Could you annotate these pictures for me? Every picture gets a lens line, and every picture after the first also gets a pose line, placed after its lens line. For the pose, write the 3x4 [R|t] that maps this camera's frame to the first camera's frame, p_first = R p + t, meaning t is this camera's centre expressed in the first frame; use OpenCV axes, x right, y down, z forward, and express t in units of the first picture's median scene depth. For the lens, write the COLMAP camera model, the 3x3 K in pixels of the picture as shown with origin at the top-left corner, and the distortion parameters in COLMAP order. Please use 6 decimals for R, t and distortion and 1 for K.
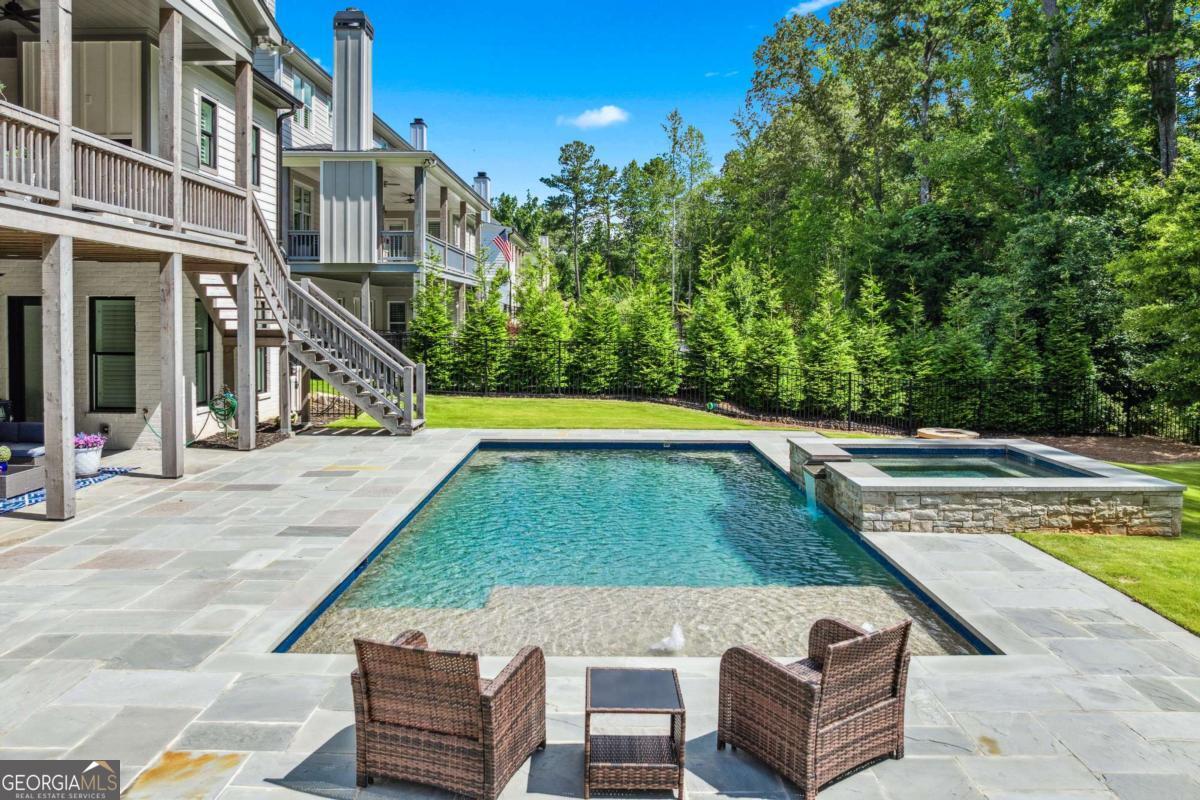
lens RADIAL K [[856.7, 0, 599.2], [0, 856.7, 354.6], [0, 0, 1]] dist [-0.036965, 0.004357]
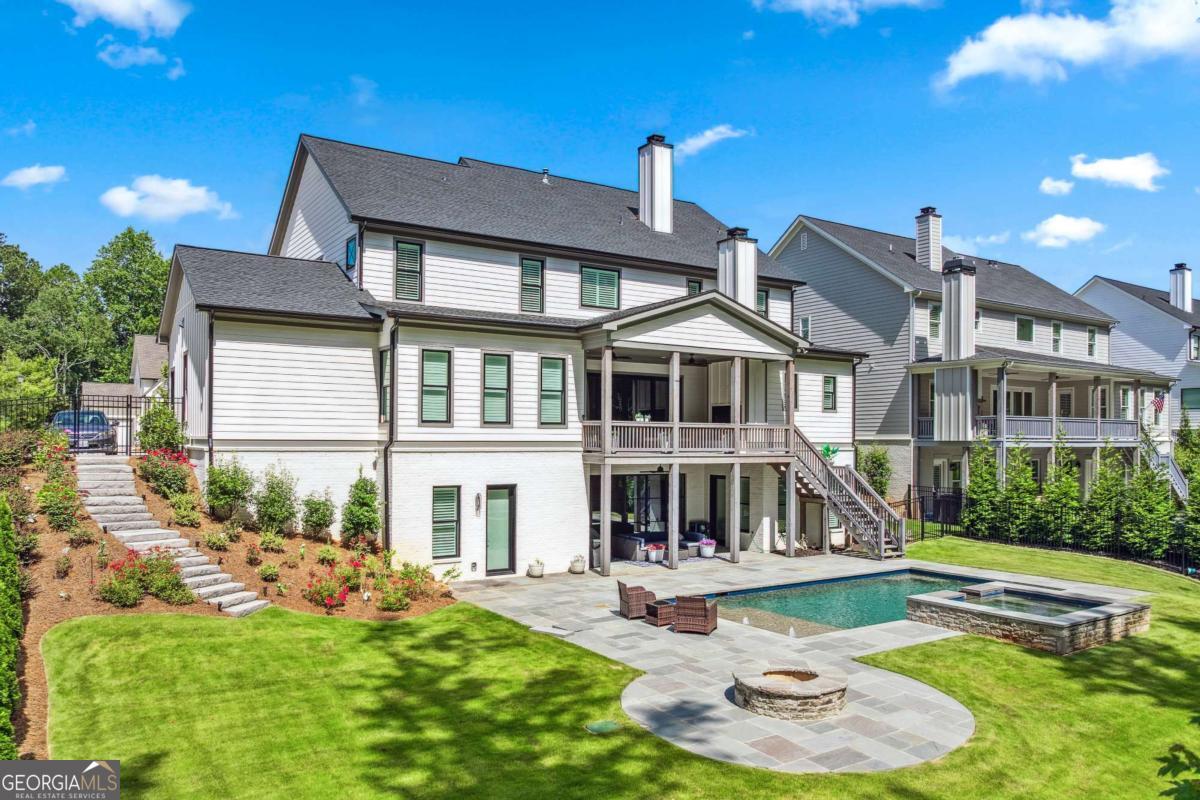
lens RADIAL K [[886.3, 0, 582.9], [0, 886.3, 439.1], [0, 0, 1]] dist [-0.041467, -0.001668]
pose [[0.550138, -0.001711, -0.835072, 0.649081], [-0.035796, 0.999030, -0.025629, -0.057396], [0.834306, 0.043992, 0.549544, -0.330003]]
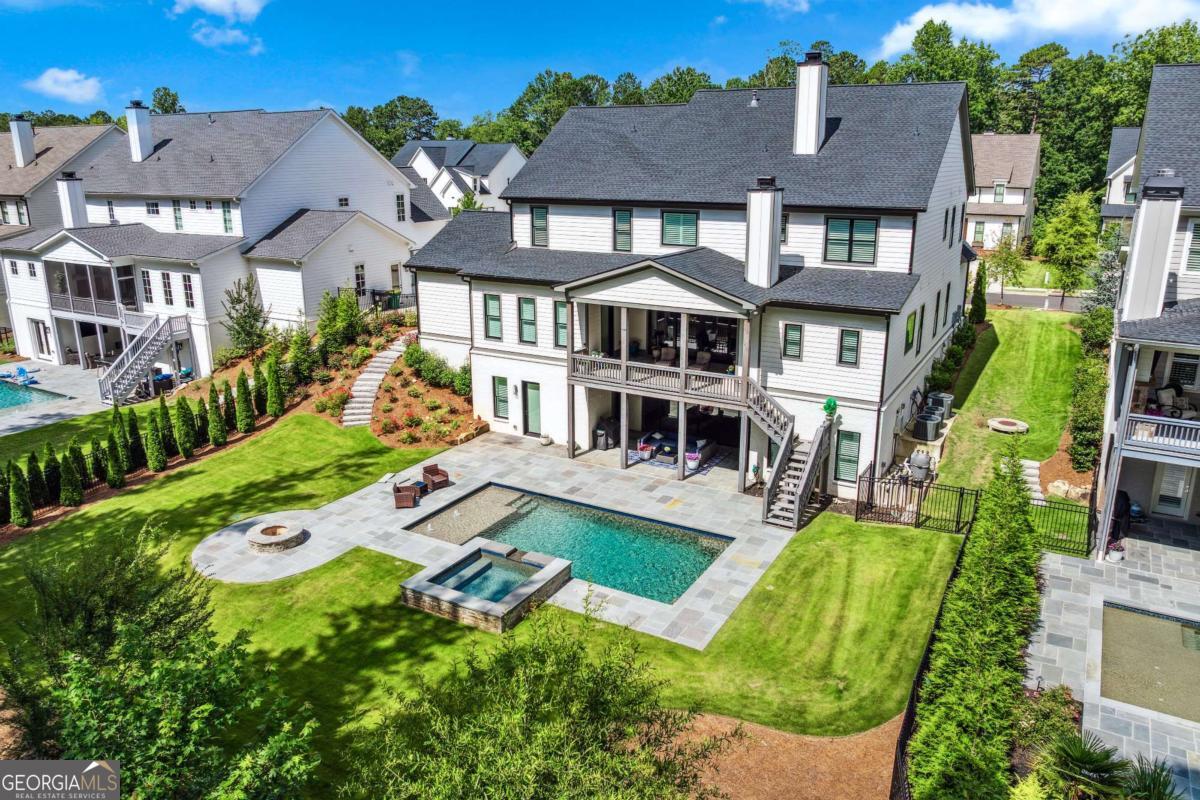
lens RADIAL K [[837.0, 0, 600.0], [0, 837.0, 400.0], [0, 0, 1]] dist [-0.037057, 0.000459]
pose [[-0.505995, 0.238709, -0.828847, 0.943328], [-0.032631, 0.954956, 0.294948, -0.457222], [0.861919, 0.176288, -0.475413, 1.031605]]
